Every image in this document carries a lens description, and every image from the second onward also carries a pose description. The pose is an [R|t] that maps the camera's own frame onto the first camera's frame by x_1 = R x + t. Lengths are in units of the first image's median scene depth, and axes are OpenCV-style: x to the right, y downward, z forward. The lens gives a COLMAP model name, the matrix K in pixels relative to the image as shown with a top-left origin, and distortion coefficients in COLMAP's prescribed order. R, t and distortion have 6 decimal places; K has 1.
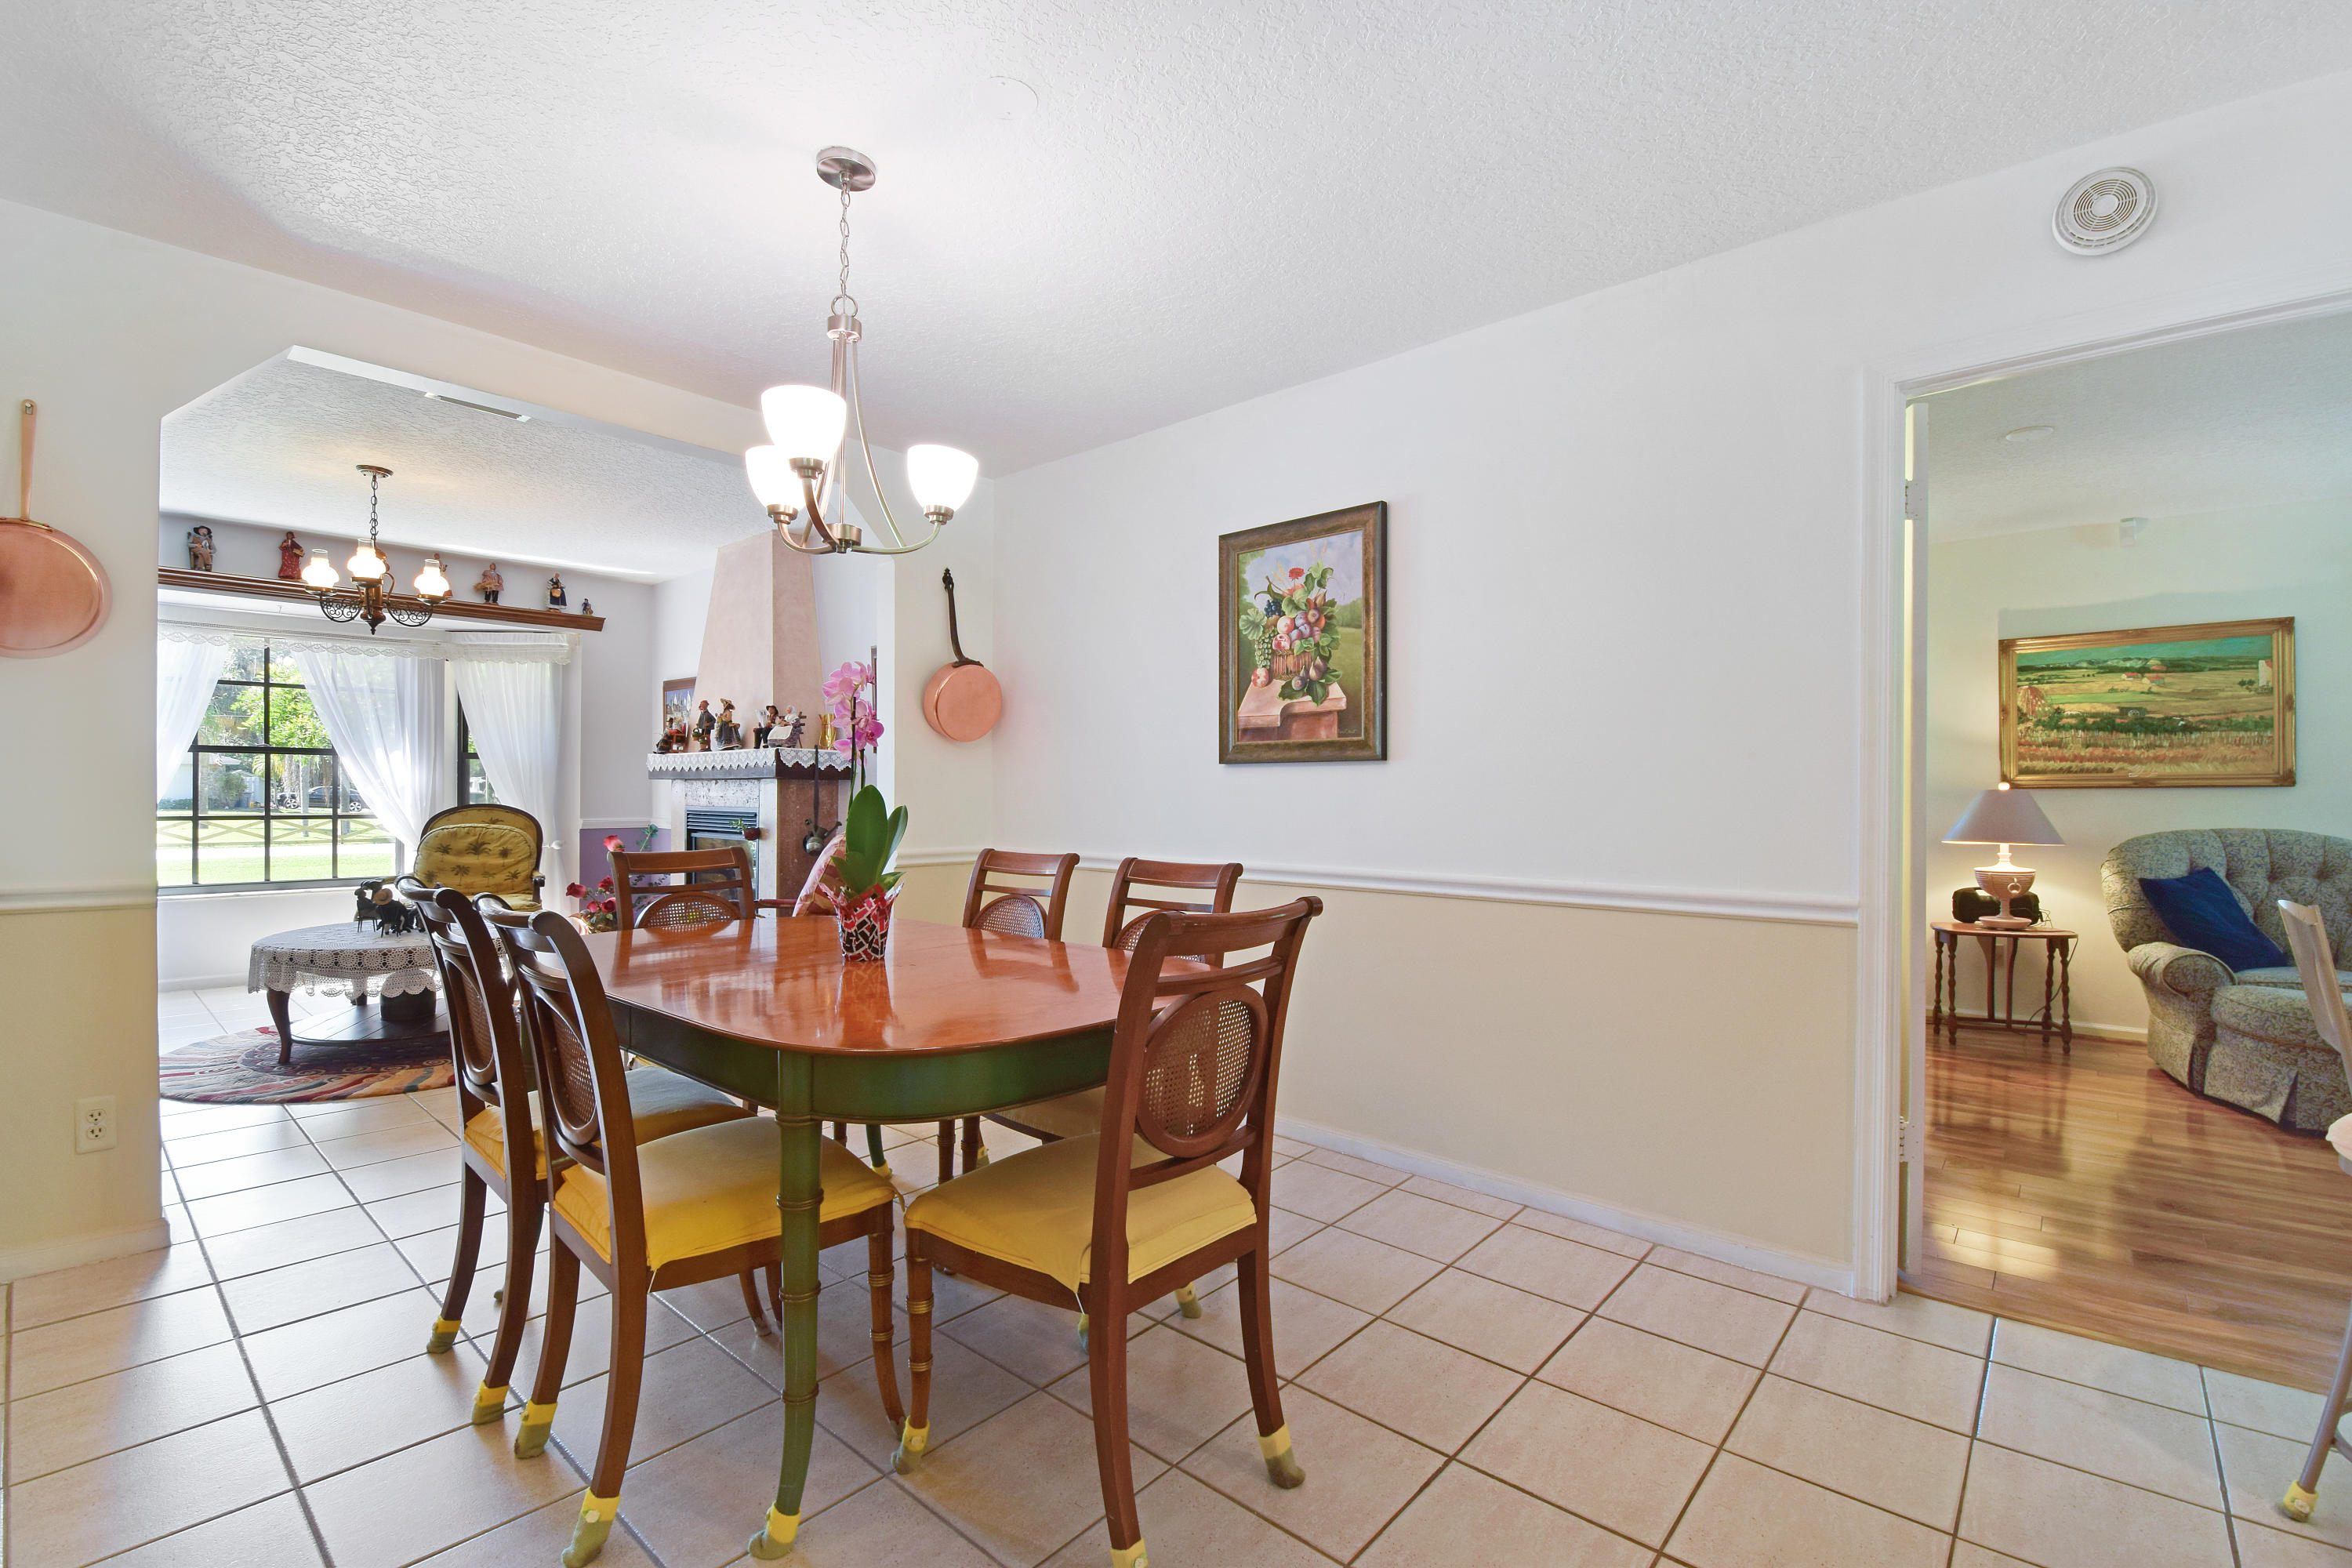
lens RADIAL K [[1039.1, 0, 1162.3], [0, 1039.1, 799.2], [0, 0, 1]] dist [0.003334, -0.012240]
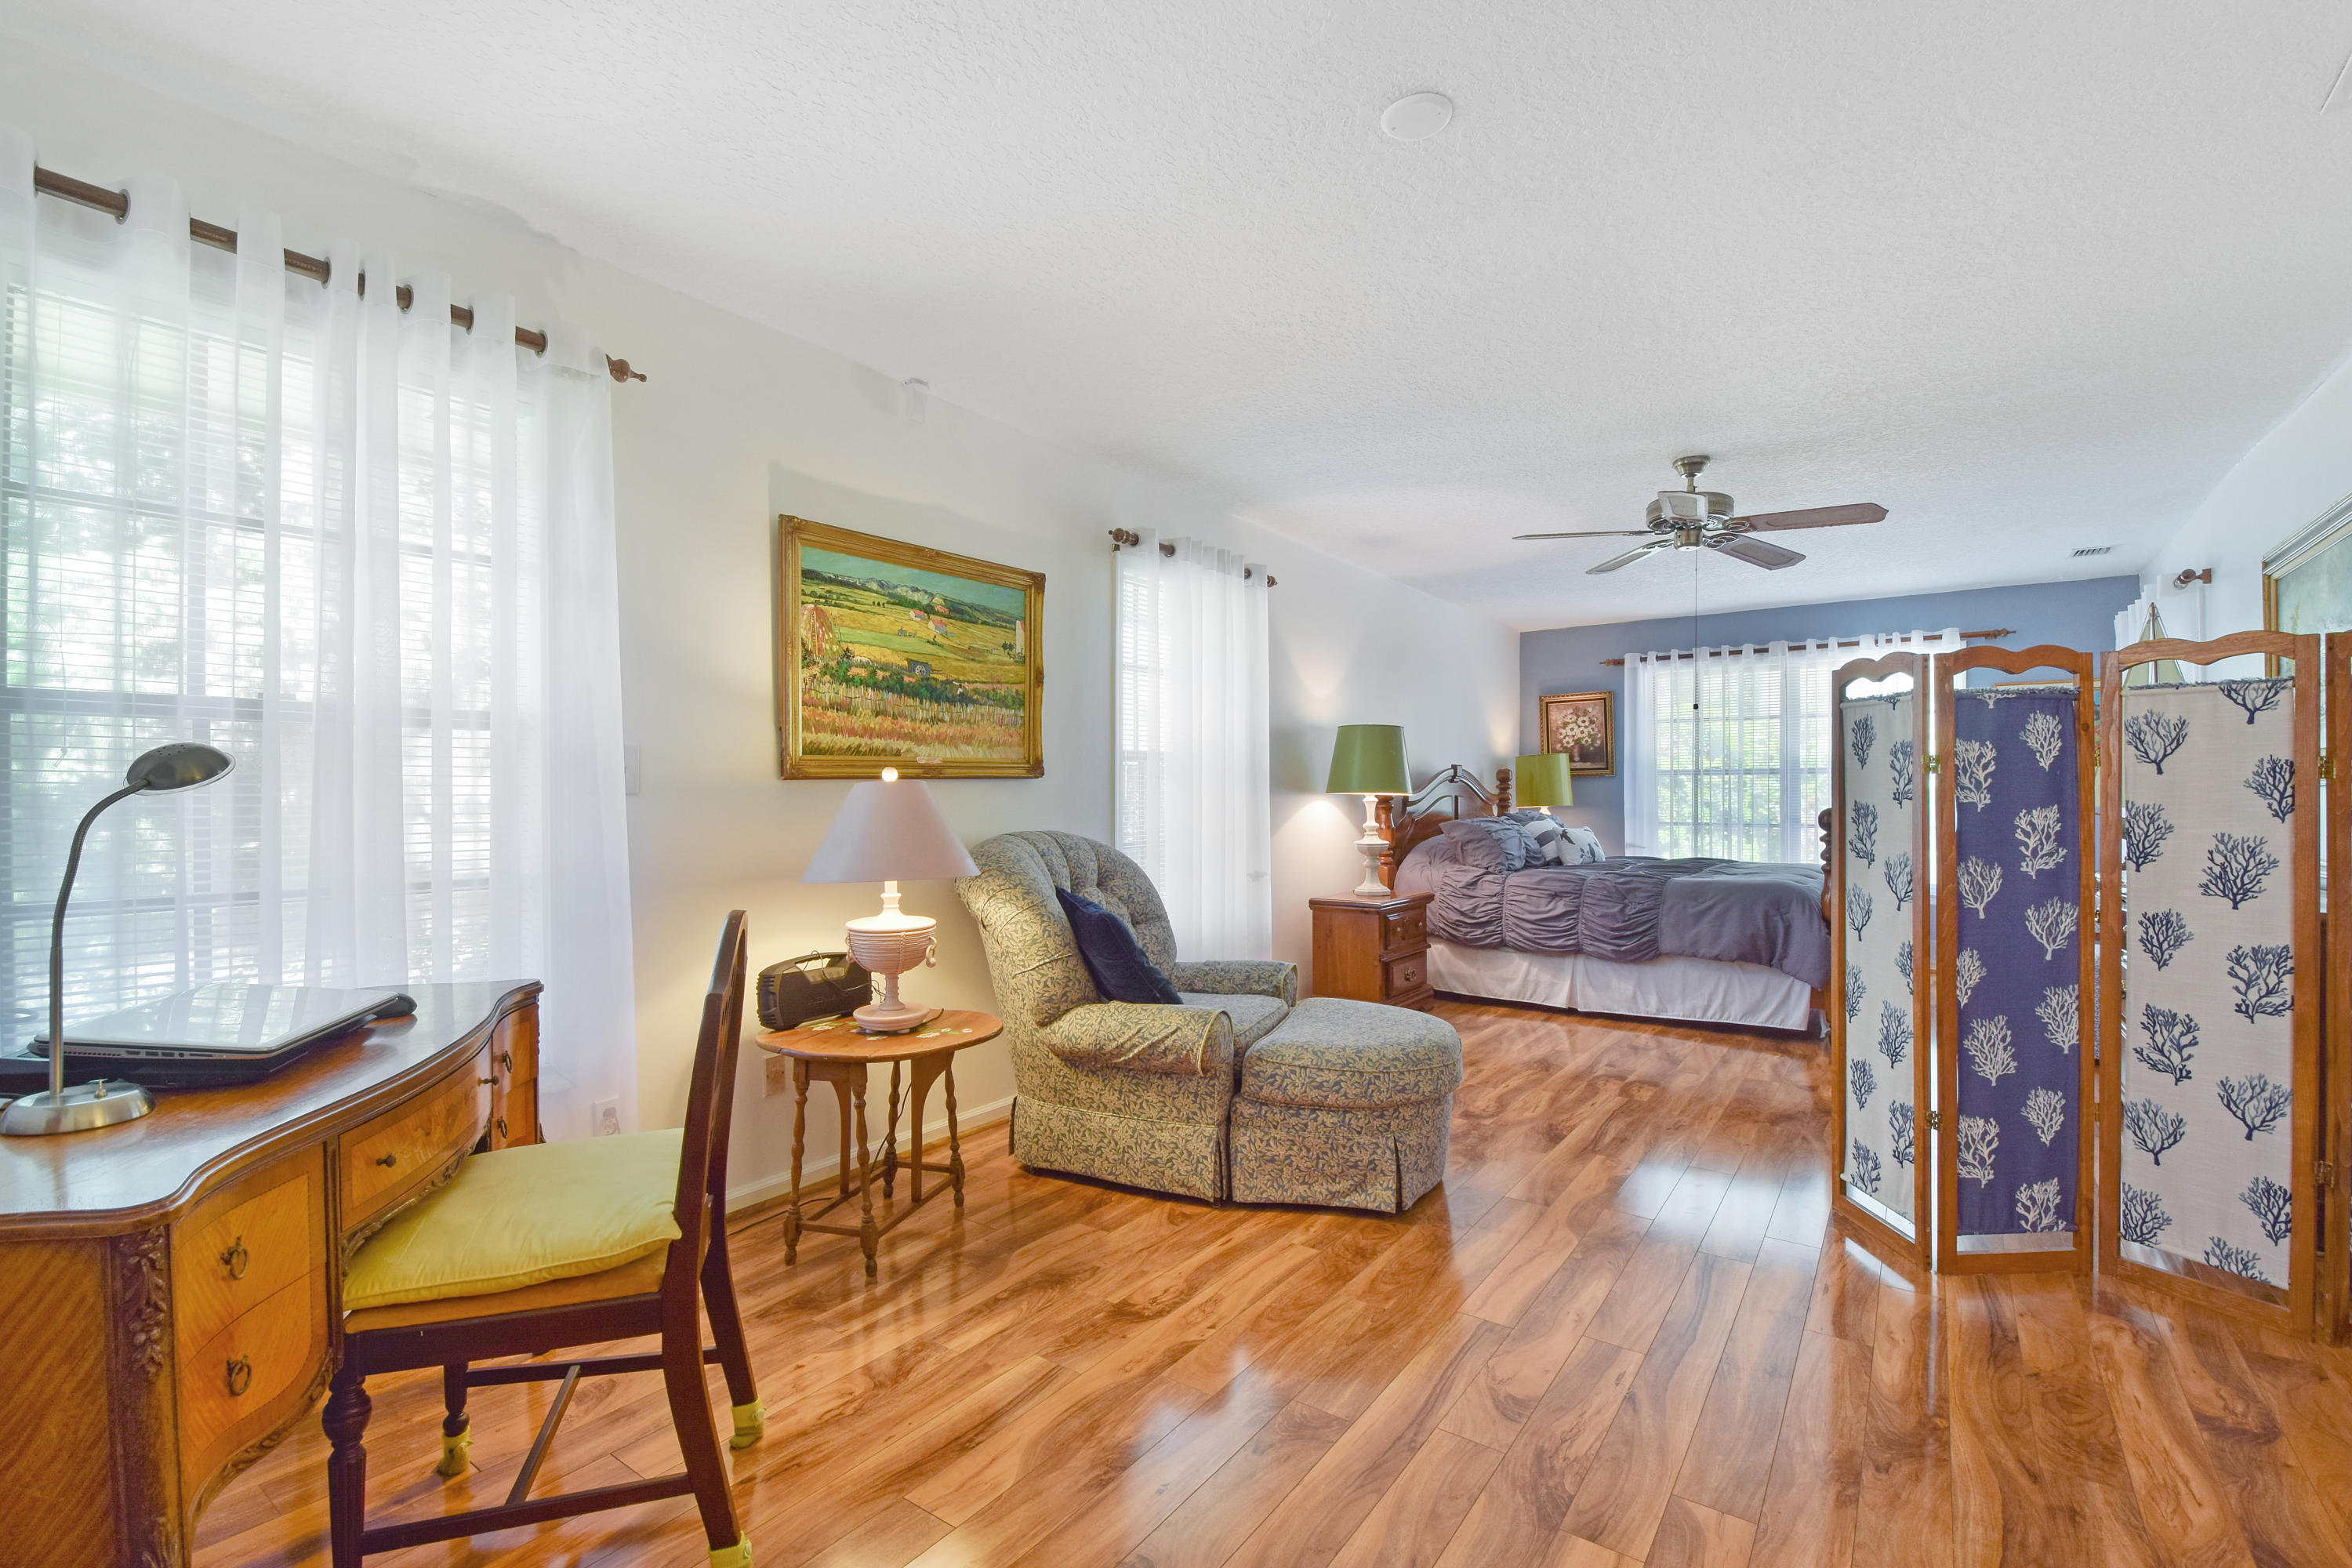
lens RADIAL K [[1039.1, 0, 1159.8], [0, 1039.1, 796.2], [0, 0, 1]] dist [0.003334, -0.012240]
pose [[-0.080082, -0.011206, 0.996725, 0.253931], [0.001362, 0.999935, 0.011351, -0.007336], [-0.996787, 0.002266, -0.080062, 0.970596]]
